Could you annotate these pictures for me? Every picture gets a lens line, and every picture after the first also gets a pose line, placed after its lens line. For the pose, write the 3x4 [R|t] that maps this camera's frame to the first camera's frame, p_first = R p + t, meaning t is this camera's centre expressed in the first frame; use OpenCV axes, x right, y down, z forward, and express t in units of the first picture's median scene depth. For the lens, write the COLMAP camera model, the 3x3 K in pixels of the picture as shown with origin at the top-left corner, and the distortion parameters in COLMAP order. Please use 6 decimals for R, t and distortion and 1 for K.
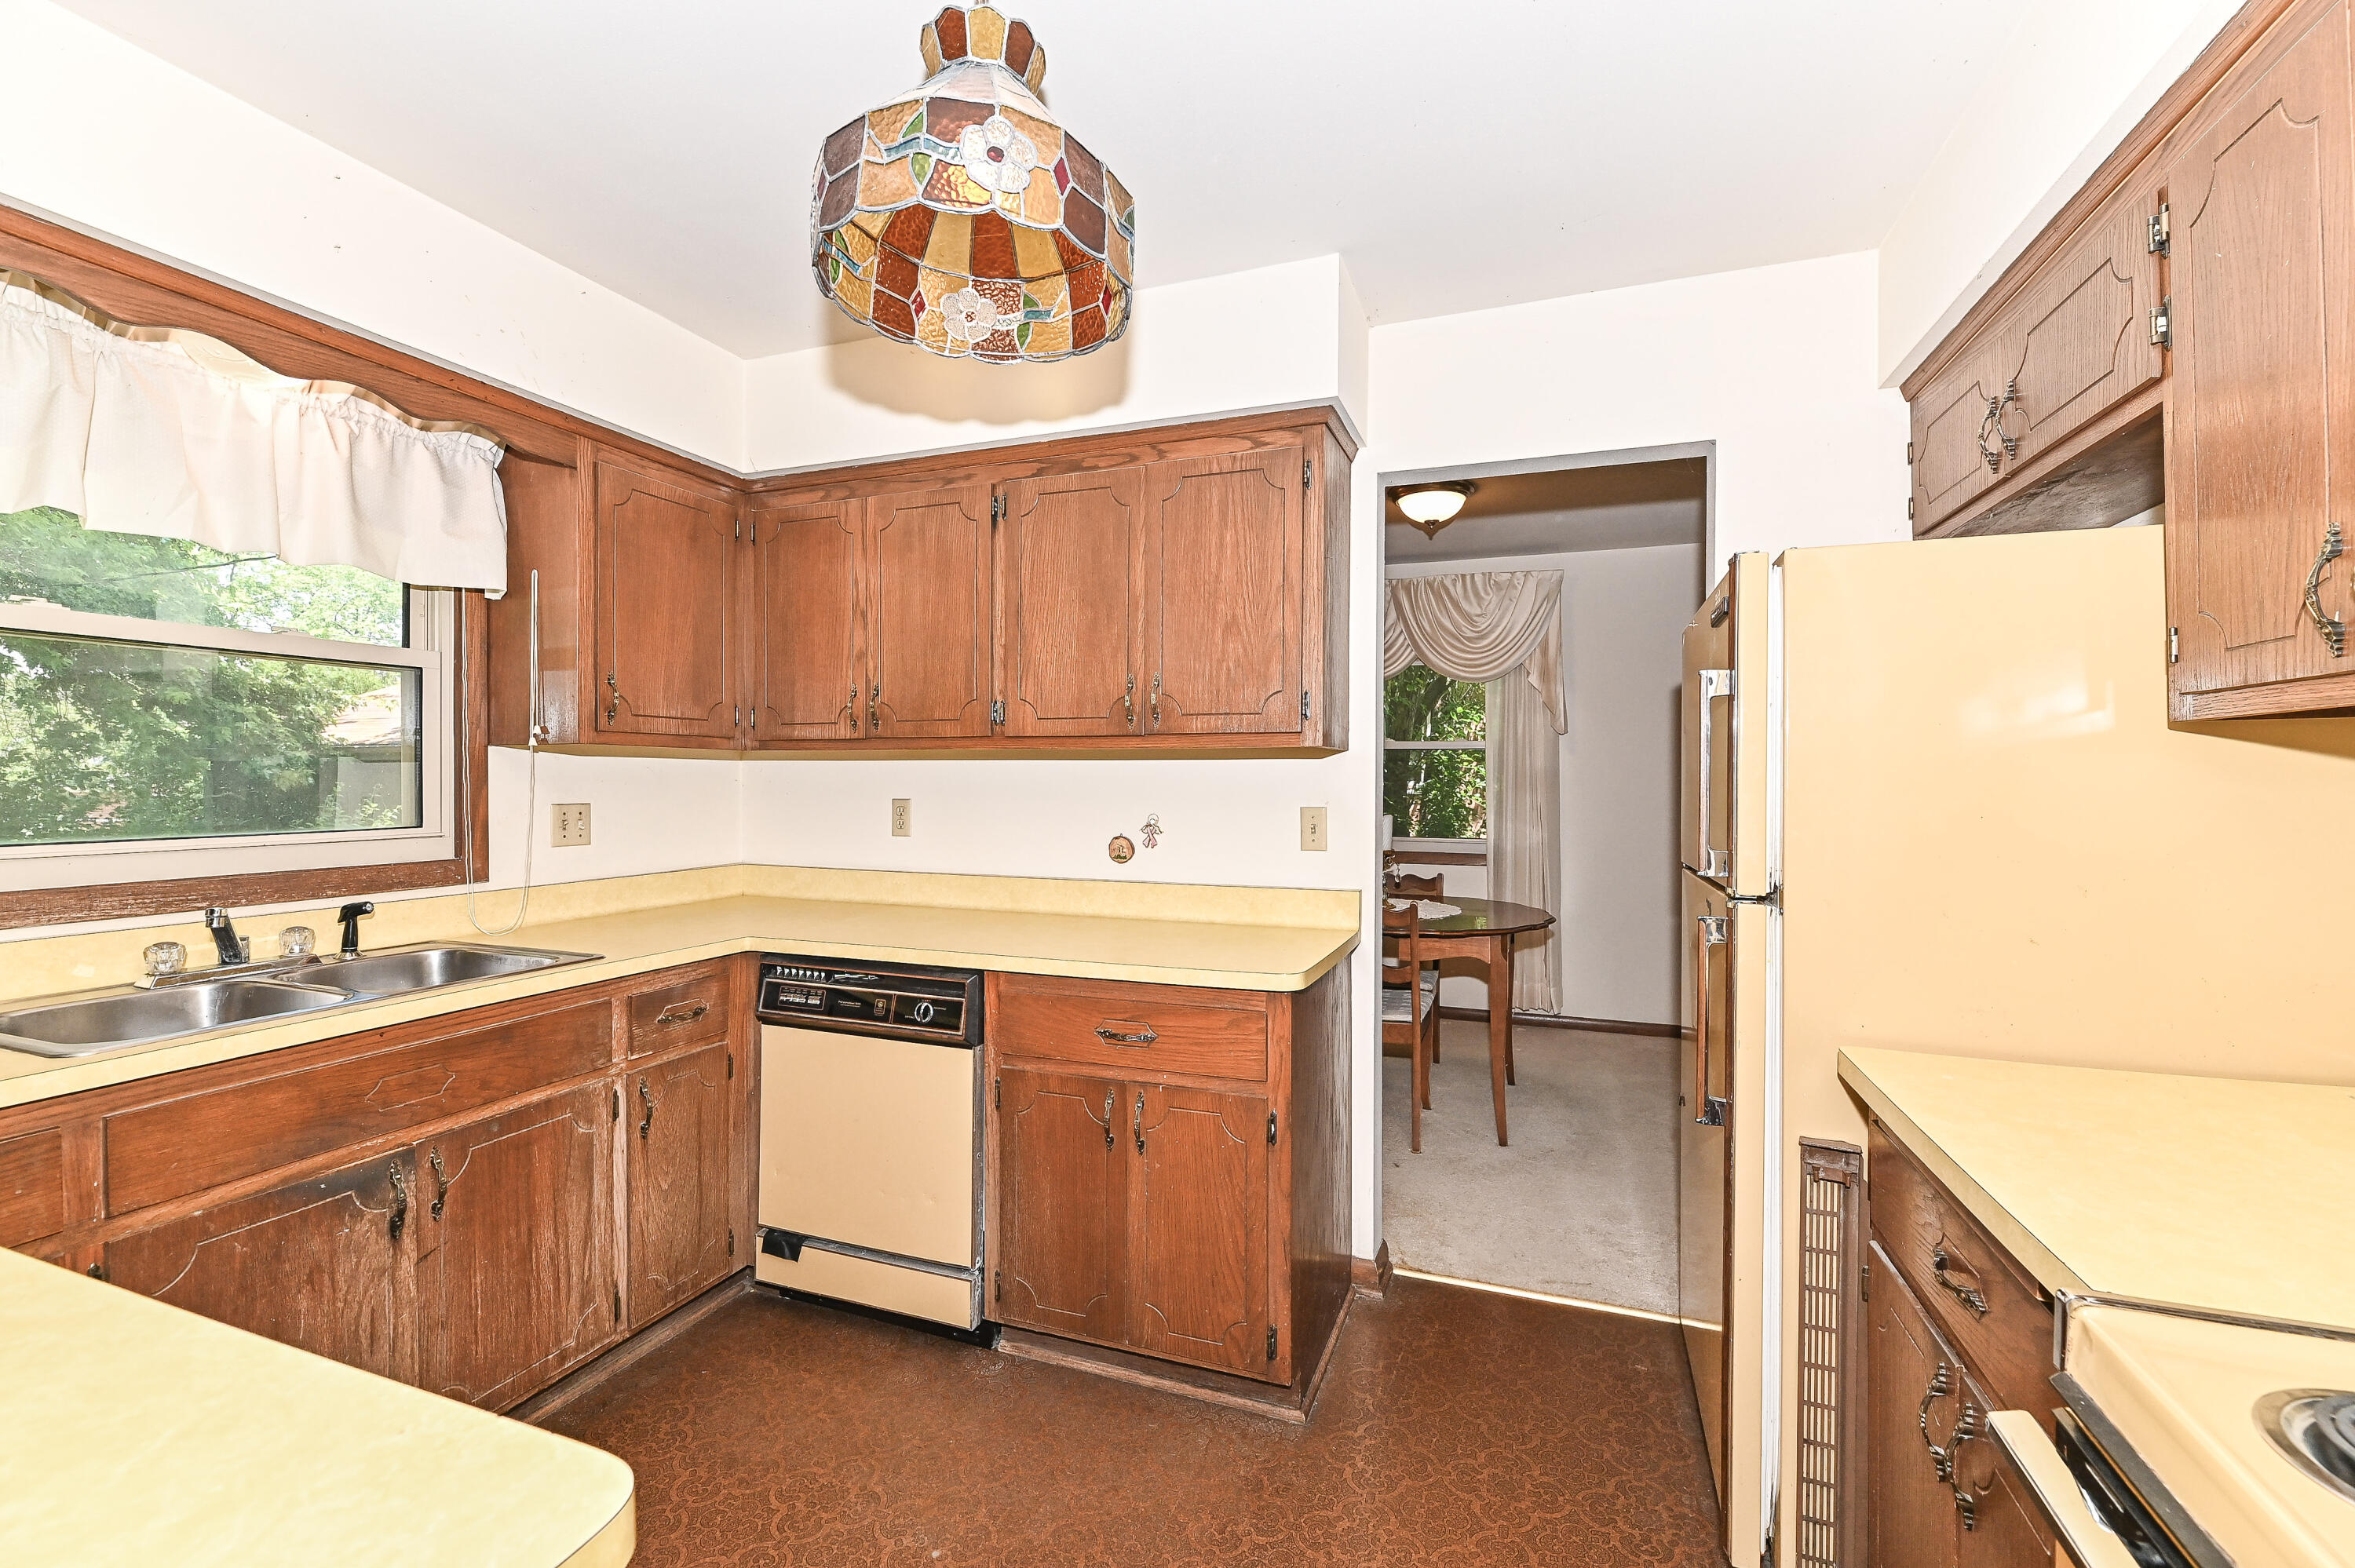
lens RADIAL K [[1001.2, 0, 1178.9], [0, 1001.2, 773.7], [0, 0, 1]] dist [0.004053, -0.004328]
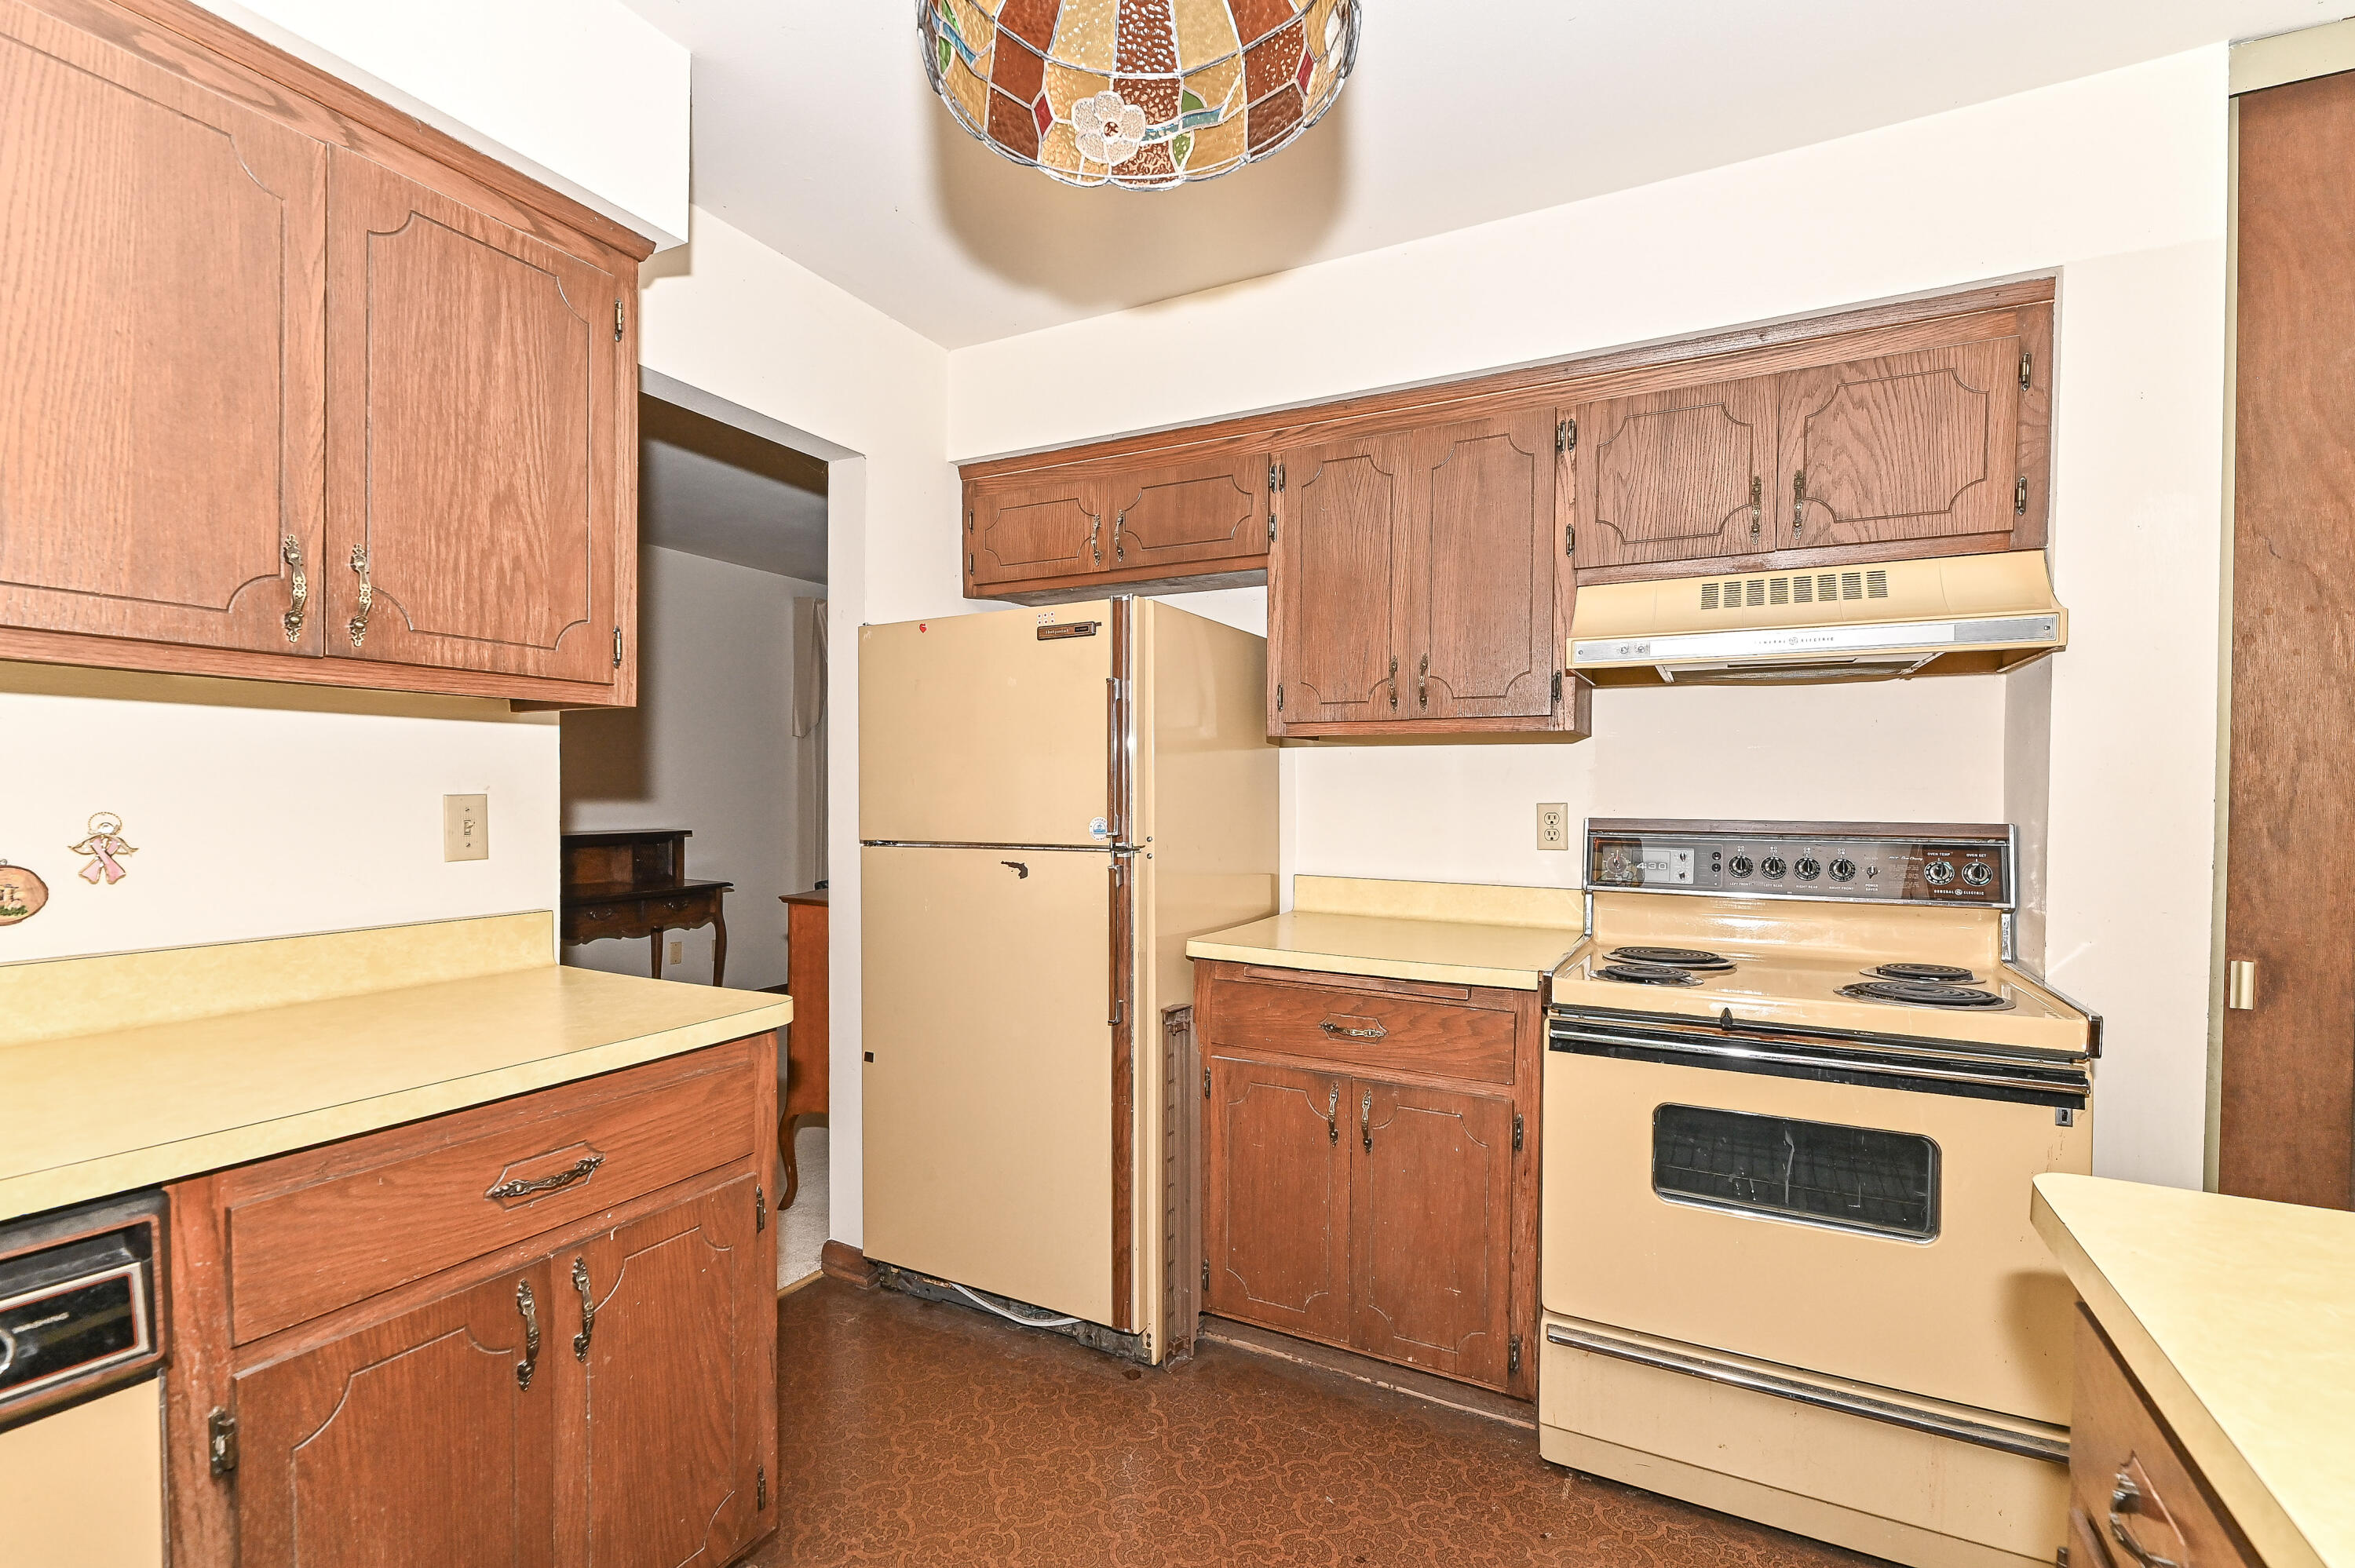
lens RADIAL K [[1036.2, 0, 1180.7], [0, 1036.2, 807.6], [0, 0, 1]] dist [-0.008013, -0.000213]
pose [[0.112857, -0.018627, 0.993437, -0.543859], [-0.013189, 0.999708, 0.020243, 0.024507], [-0.993524, -0.015387, 0.112578, 0.507982]]
